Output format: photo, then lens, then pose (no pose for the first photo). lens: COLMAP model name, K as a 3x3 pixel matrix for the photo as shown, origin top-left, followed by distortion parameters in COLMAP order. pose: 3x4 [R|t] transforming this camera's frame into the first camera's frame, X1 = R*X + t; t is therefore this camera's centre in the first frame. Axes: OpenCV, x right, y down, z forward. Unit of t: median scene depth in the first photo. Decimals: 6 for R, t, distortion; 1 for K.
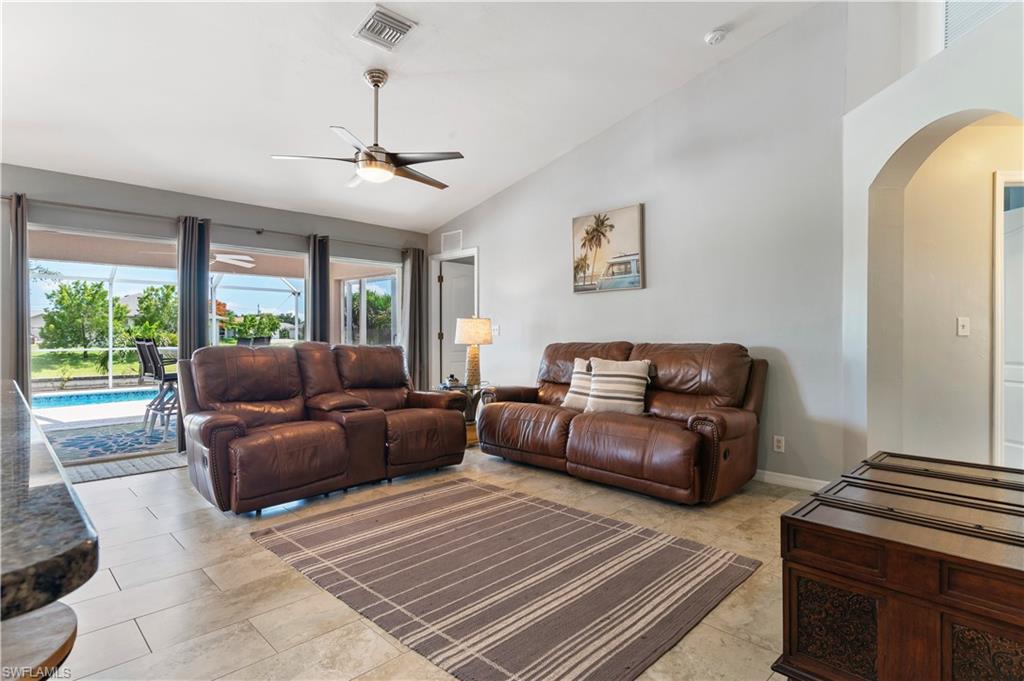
lens RADIAL K [[520.8, 0, 516.2], [0, 520.8, 337.6], [0, 0, 1]] dist [0.004274, 0.000505]
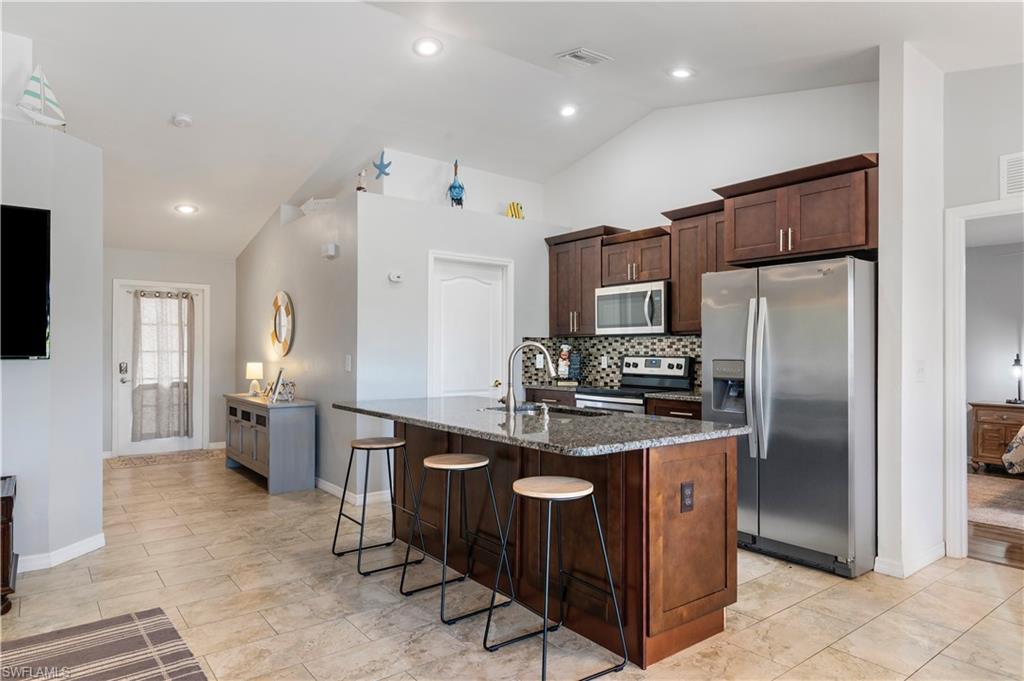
lens RADIAL K [[616.6, 0, 463.0], [0, 616.6, 346.9], [0, 0, 1]] dist [0.000284, 0.000403]
pose [[-0.981813, 0.002065, 0.189840, -0.528469], [0.001880, 0.999998, -0.001151, -0.050621], [-0.189842, -0.000773, -0.981814, 1.122990]]
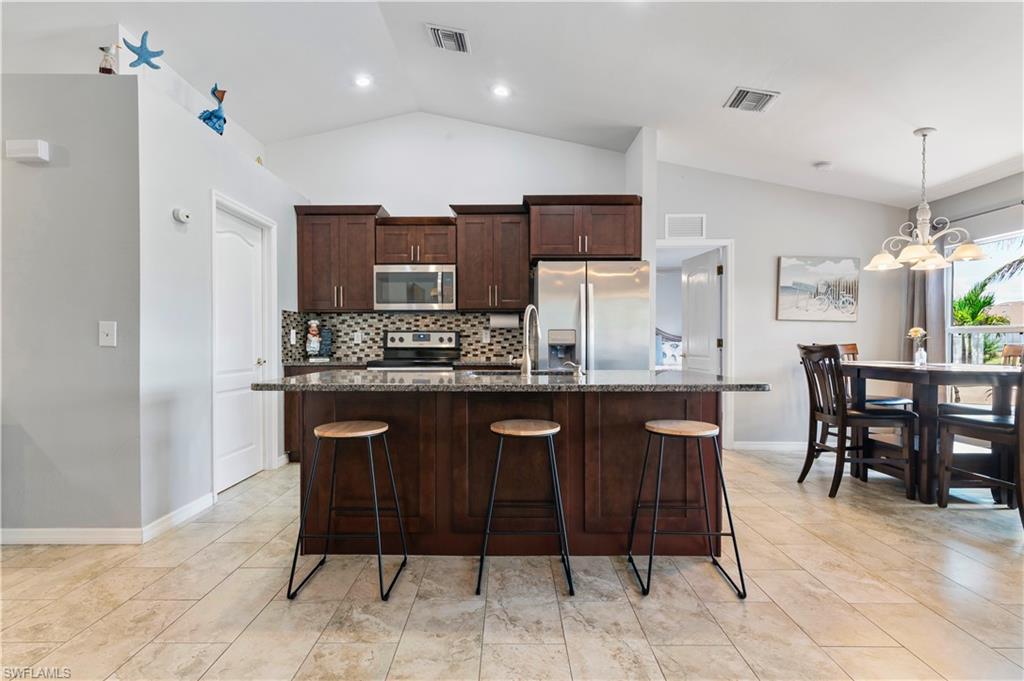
lens RADIAL K [[524.1, 0, 499.0], [0, 524.1, 345.9], [0, 0, 1]] dist [0.010230, 0.000566]
pose [[-0.727174, 0.006579, -0.686422, 0.120393], [-0.002192, 0.999927, 0.011906, -0.006935], [0.686450, 0.010163, -0.727106, 0.760651]]
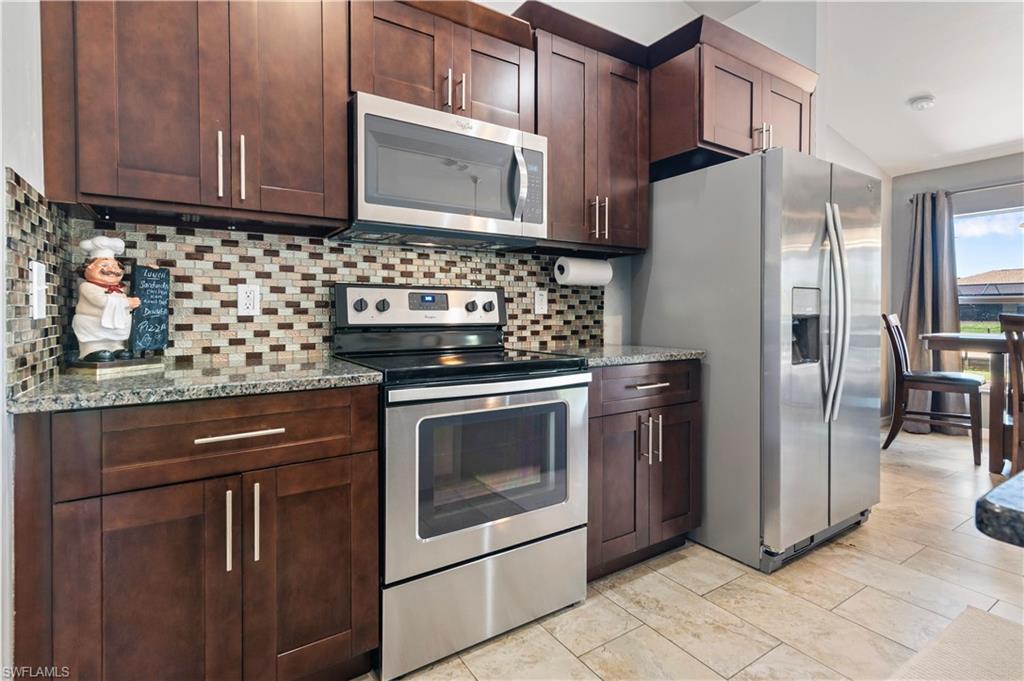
lens RADIAL K [[484.5, 0, 506.2], [0, 484.5, 315.4], [0, 0, 1]] dist [0.002679, 0.000143]
pose [[-0.197294, 0.003773, -0.980337, -0.166672], [-0.002885, 0.999986, 0.004430, 0.001231], [0.980340, 0.003702, -0.197280, -0.207941]]
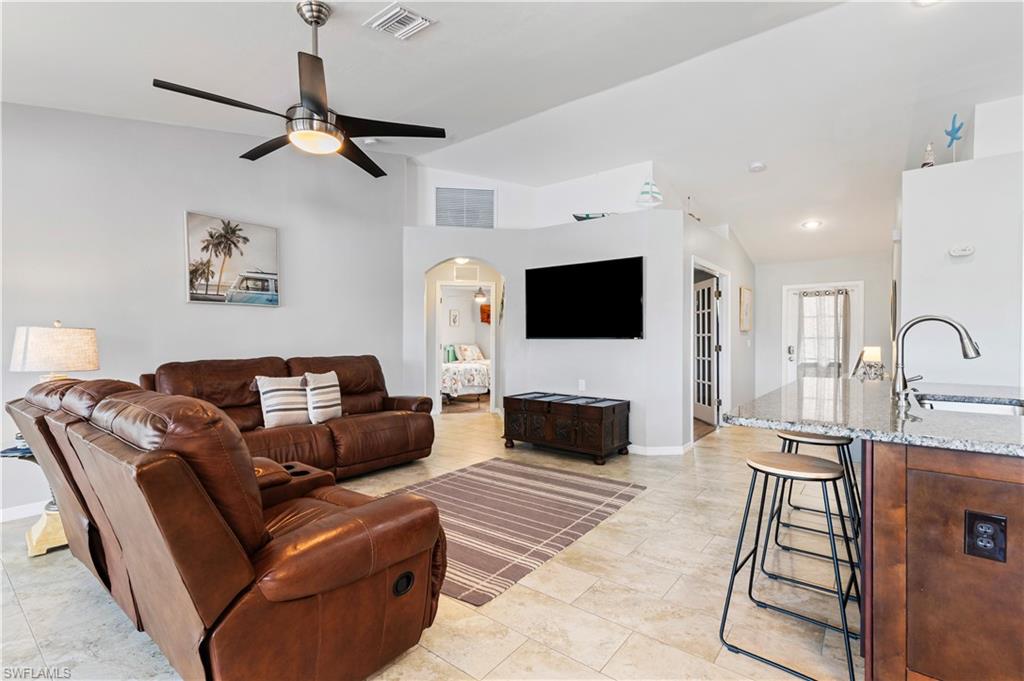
lens RADIAL K [[446.7, 0, 512.0], [0, 446.7, 343.5], [0, 0, 1]] dist [0.015842, 0.000107]
pose [[-0.102245, -0.005740, 0.994743, -0.935681], [0.002485, 0.999979, 0.006026, -0.029828], [-0.994756, 0.003088, -0.102228, 0.787824]]
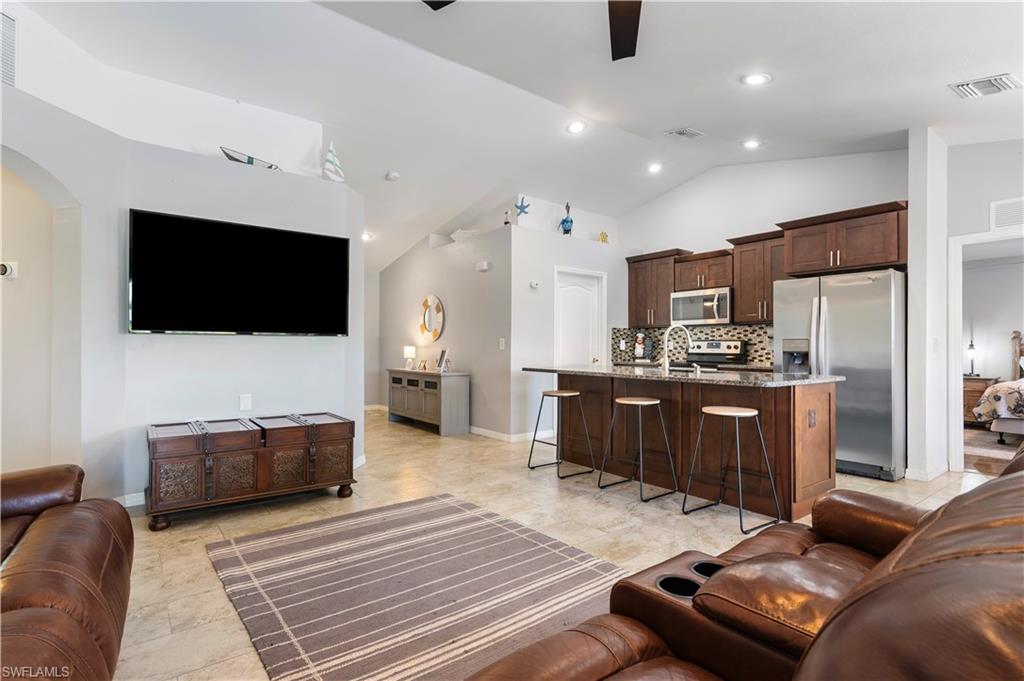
lens RADIAL K [[485.2, 0, 469.1], [0, 485.2, 342.3], [0, 0, 1]] dist [0.003538, -0.000231]
pose [[-0.978262, -0.000833, 0.207371, -0.224609], [-0.001726, 0.999990, -0.004124, -0.014443], [-0.207366, -0.004392, -0.978254, 1.374691]]
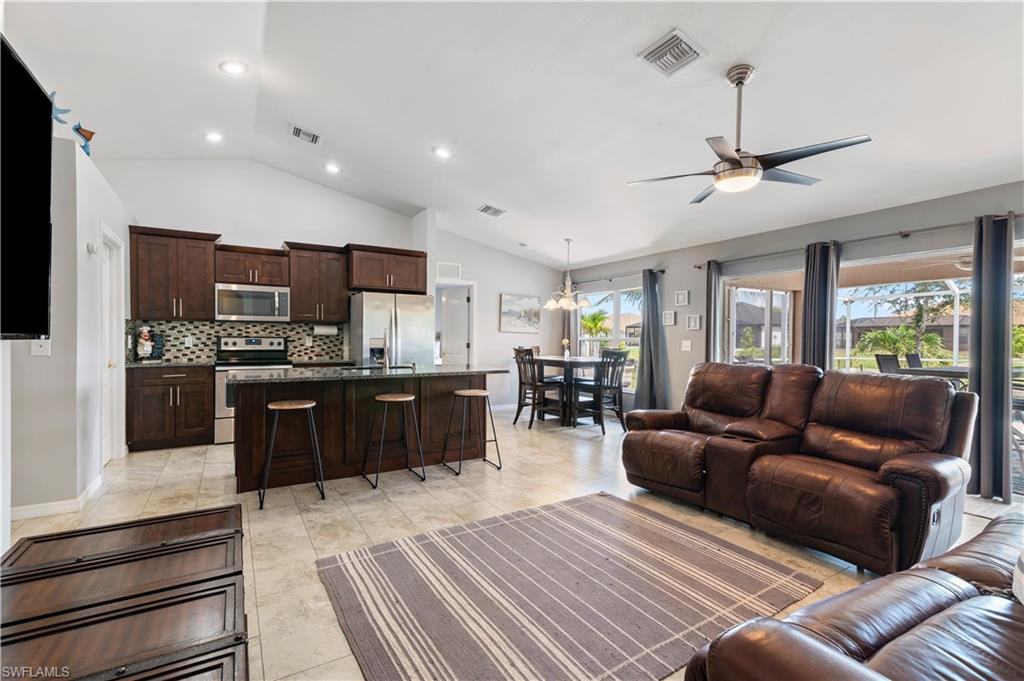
lens RADIAL K [[485.5, 0, 512.0], [0, 485.5, 340.5], [0, 0, 1]] dist [0.019996, -0.000067]
pose [[-0.259414, 0.005275, -0.965752, 0.660108], [-0.010808, 0.999907, 0.008365, -0.040365], [0.965706, 0.012608, -0.259332, 0.855029]]
